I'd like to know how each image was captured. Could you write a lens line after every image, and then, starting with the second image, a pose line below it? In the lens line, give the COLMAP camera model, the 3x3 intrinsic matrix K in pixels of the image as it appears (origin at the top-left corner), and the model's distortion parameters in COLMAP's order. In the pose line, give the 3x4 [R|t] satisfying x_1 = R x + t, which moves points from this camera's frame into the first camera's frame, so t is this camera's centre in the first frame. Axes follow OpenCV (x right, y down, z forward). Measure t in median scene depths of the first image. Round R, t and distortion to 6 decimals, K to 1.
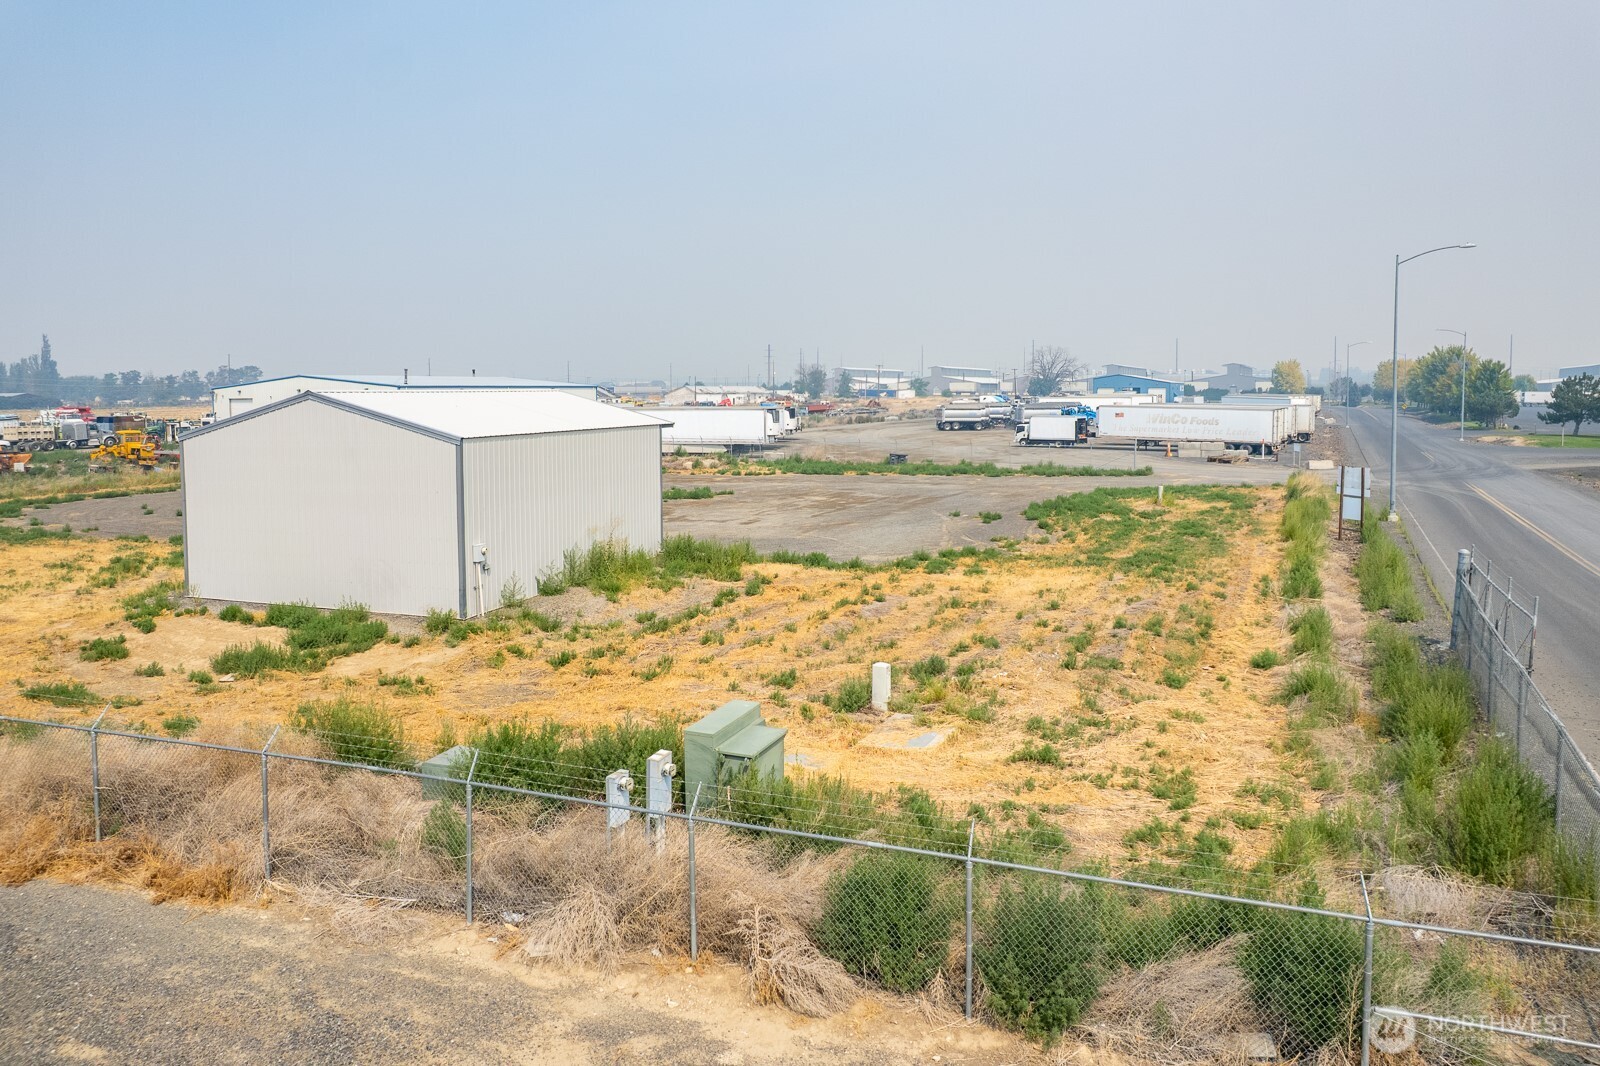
lens RADIAL K [[1055.3, 0, 822.1], [0, 1055.3, 503.0], [0, 0, 1]] dist [-0.060563, 0.044364]
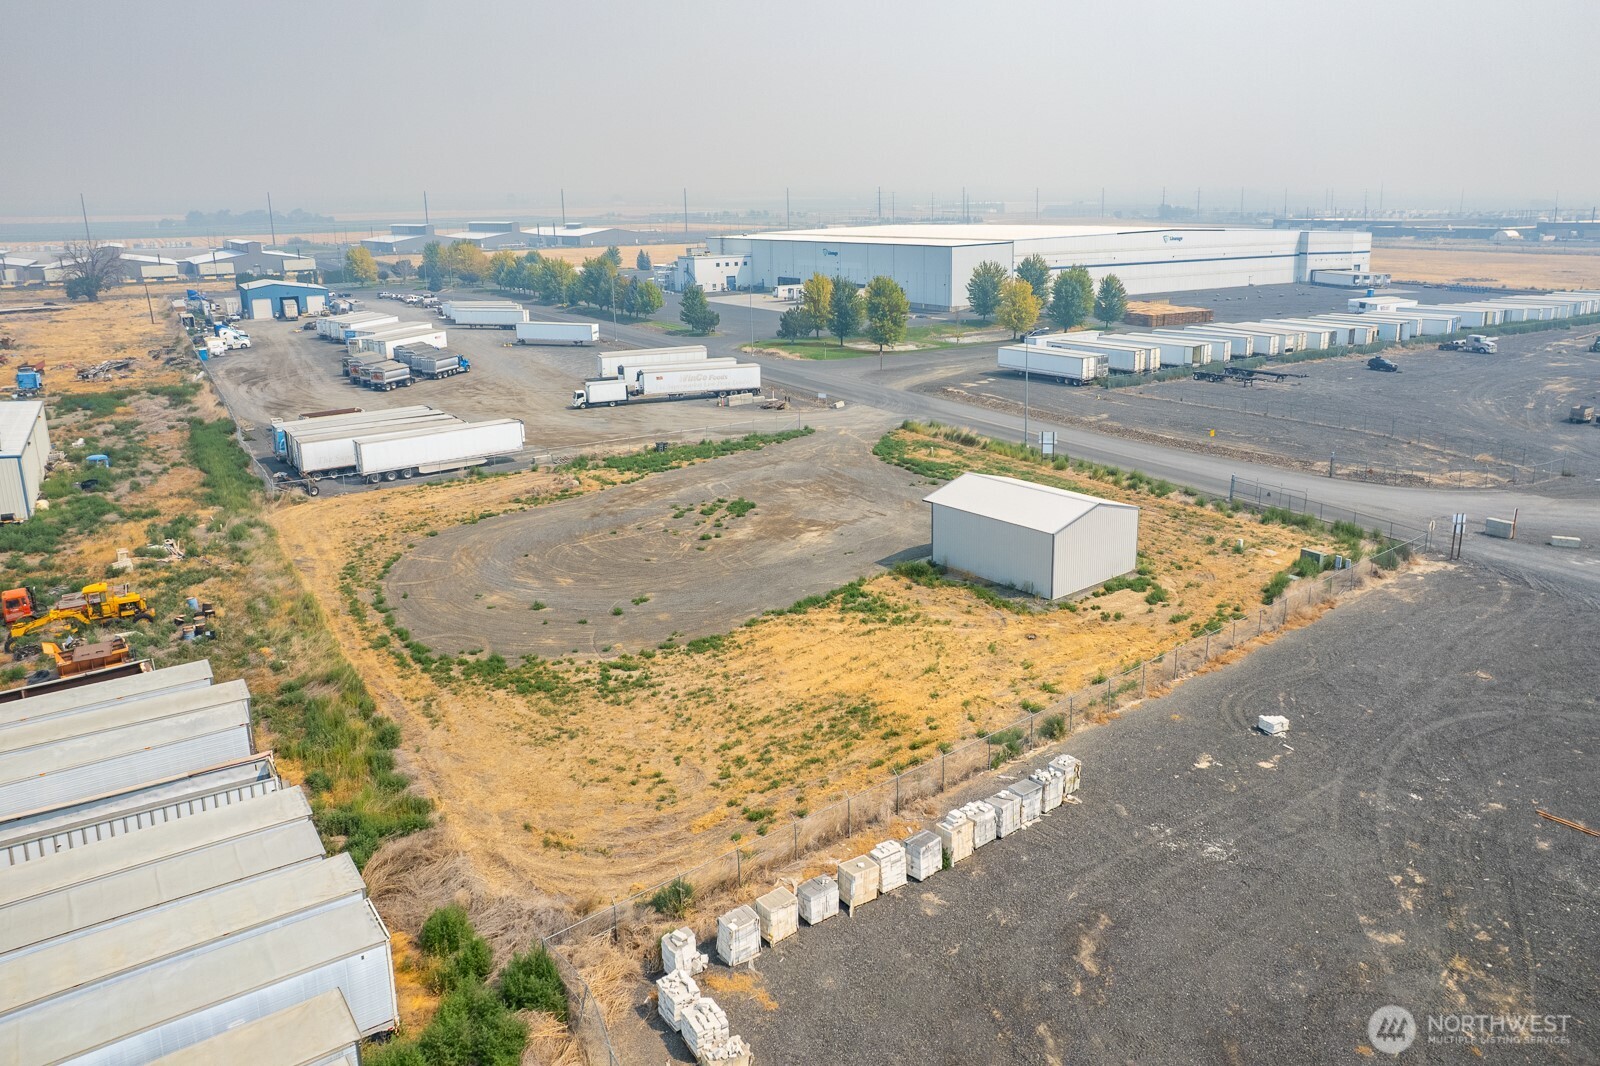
lens RADIAL K [[1055.3, 0, 822.1], [0, 1055.3, 503.0], [0, 0, 1]] dist [-0.060563, 0.044364]
pose [[0.543027, -0.233821, 0.806504, -0.741998], [0.109238, 0.971959, 0.208239, -0.182639], [-0.832580, -0.024979, 0.553342, 0.028541]]
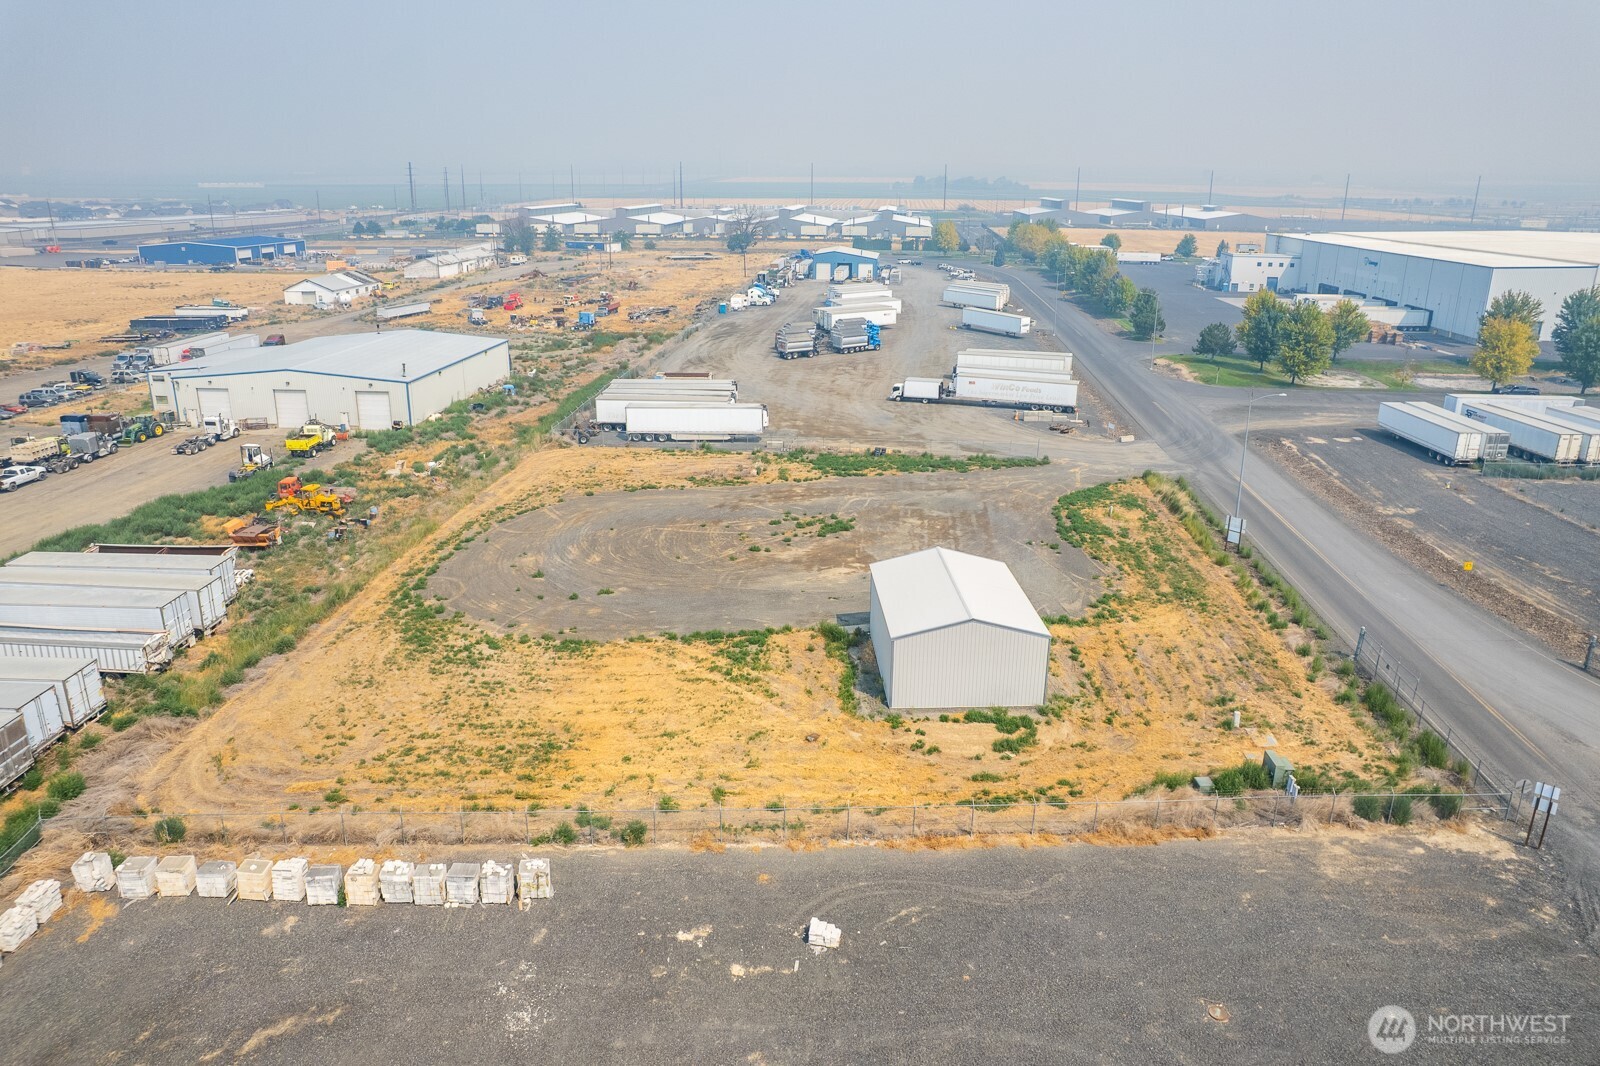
lens RADIAL K [[993.2, 0, 824.4], [0, 993.2, 532.3], [0, 0, 1]] dist [-0.042709, 0.002631]
pose [[0.934215, -0.109210, 0.339582, -0.368171], [0.029321, 0.972270, 0.232018, -0.195434], [-0.355504, -0.206798, 0.911511, -0.194278]]
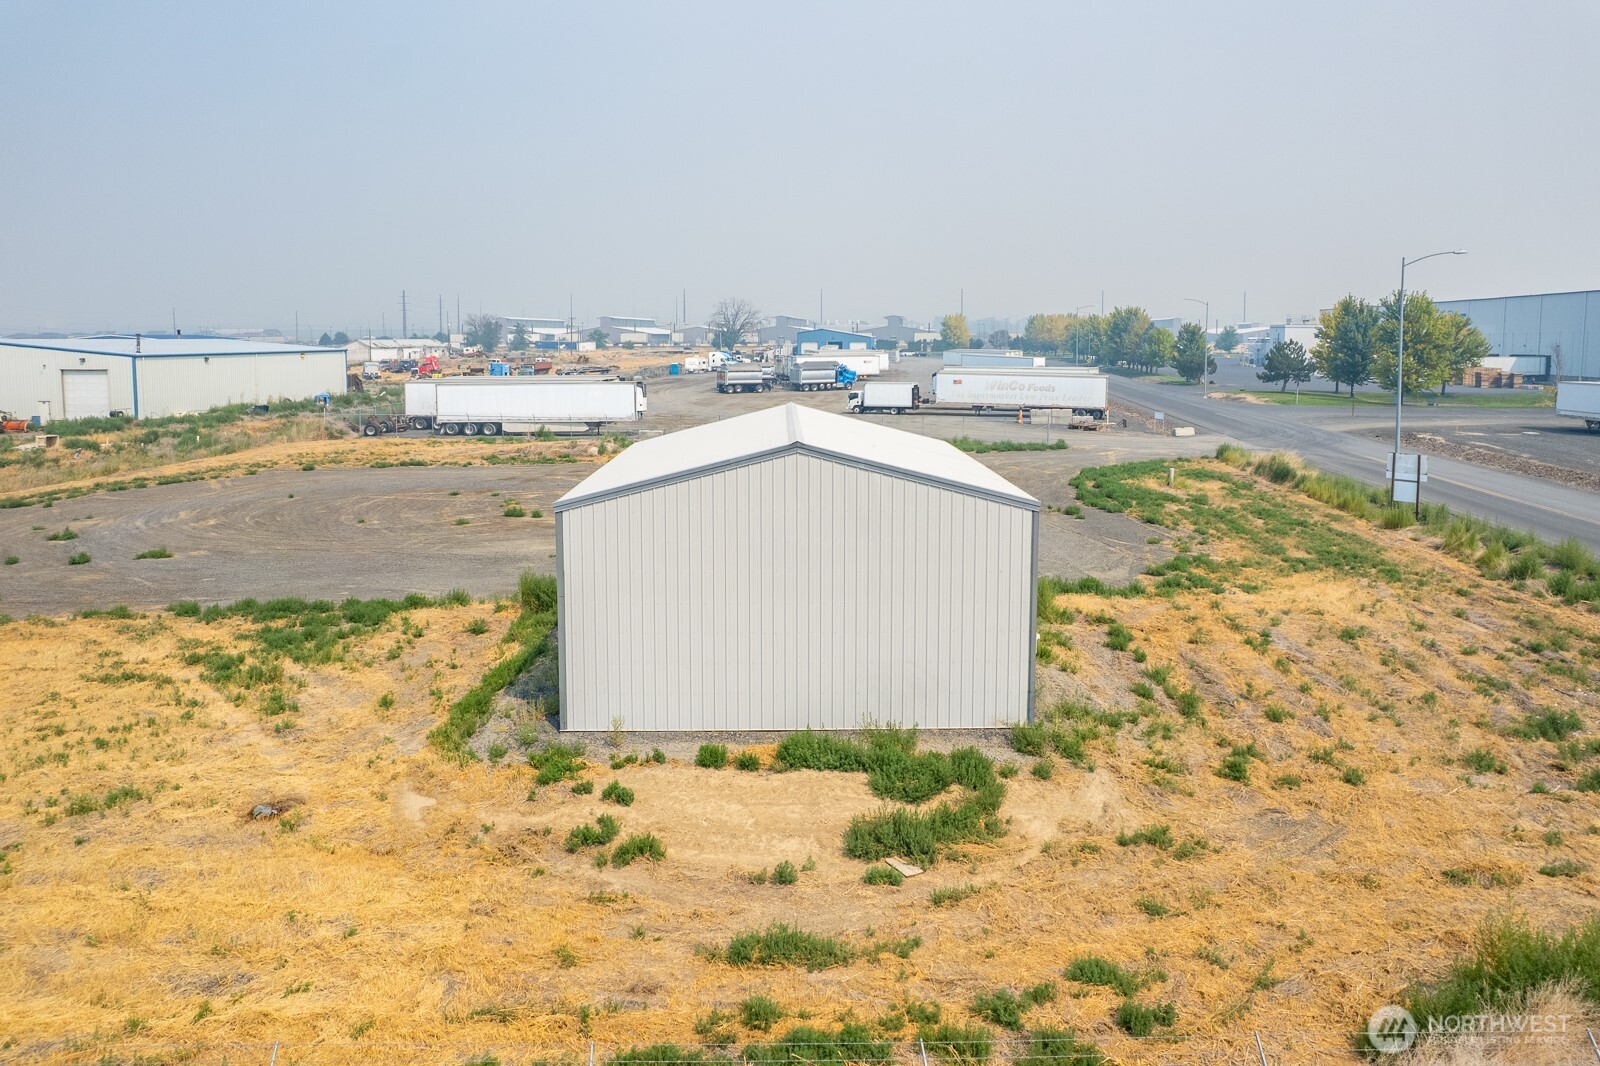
lens RADIAL K [[1055.3, 0, 822.1], [0, 1055.3, 503.0], [0, 0, 1]] dist [-0.060563, 0.044364]
pose [[0.941347, -0.049228, 0.333829, -0.178899], [0.032541, 0.997934, 0.055399, -0.026089], [-0.335866, -0.041287, 0.941004, 0.073222]]
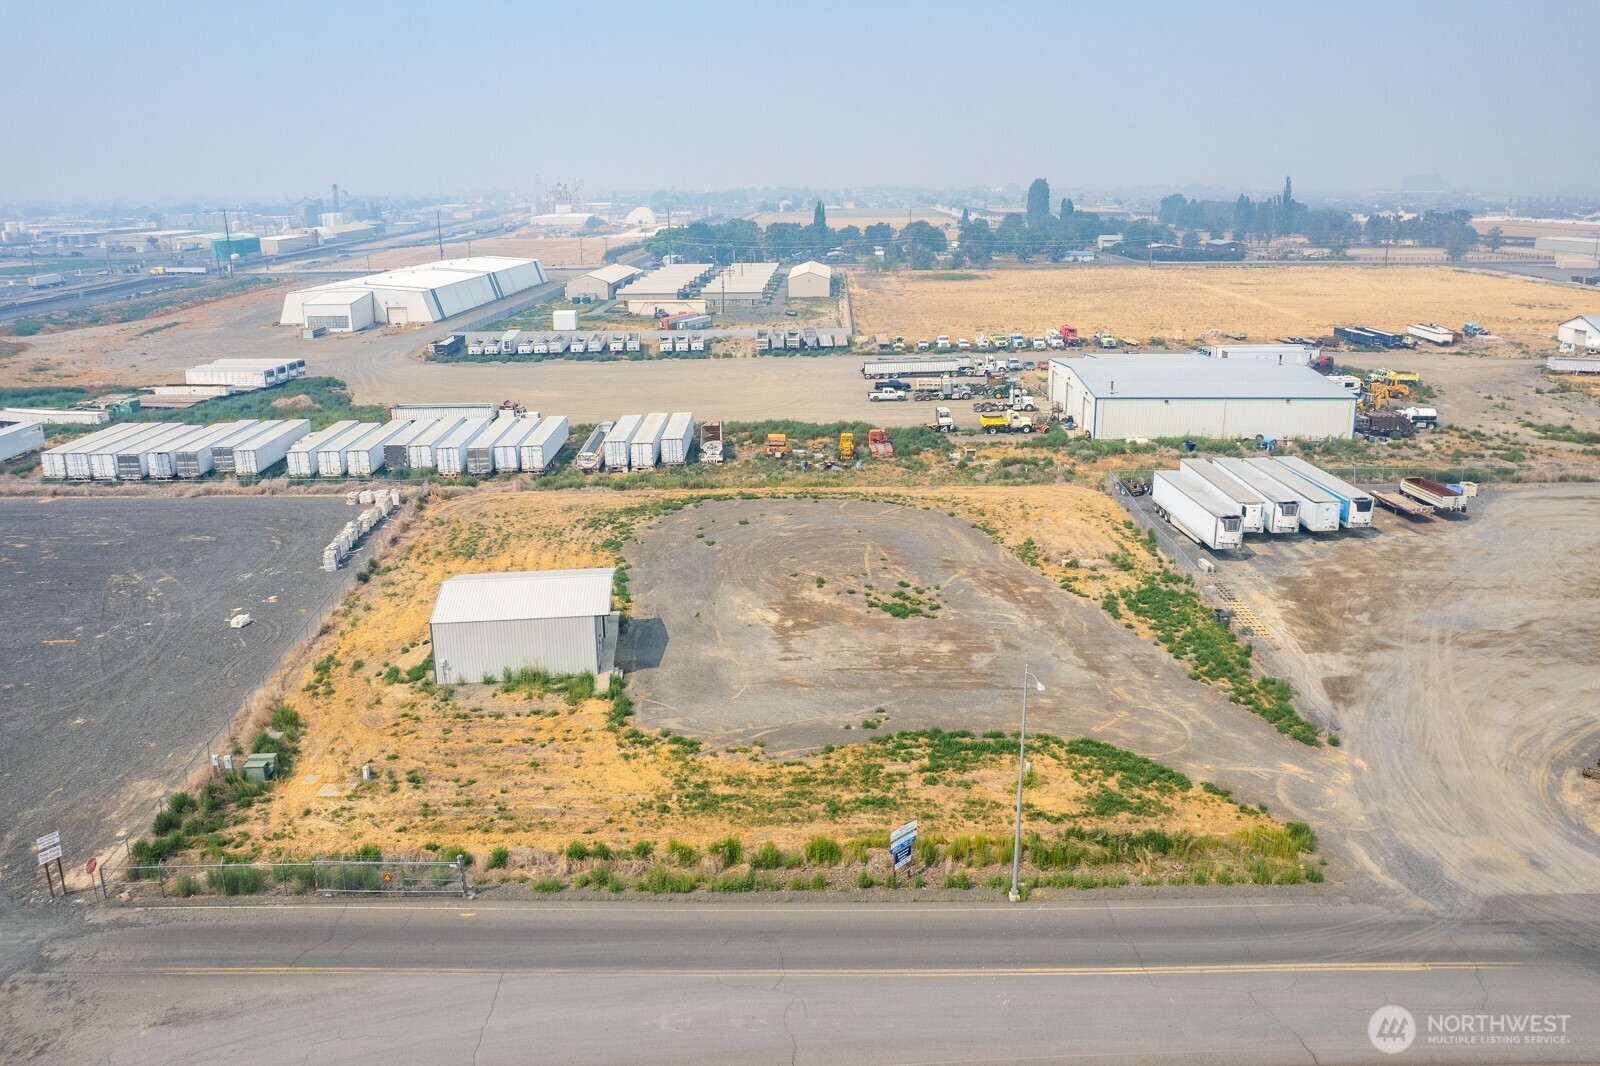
lens RADIAL K [[1055.3, 0, 822.1], [0, 1055.3, 503.0], [0, 0, 1]] dist [-0.060563, 0.044364]
pose [[0.437228, 0.265229, -0.859352, 0.561169], [-0.102647, 0.963997, 0.245302, -0.270441], [0.893474, -0.019043, 0.448712, 0.161881]]
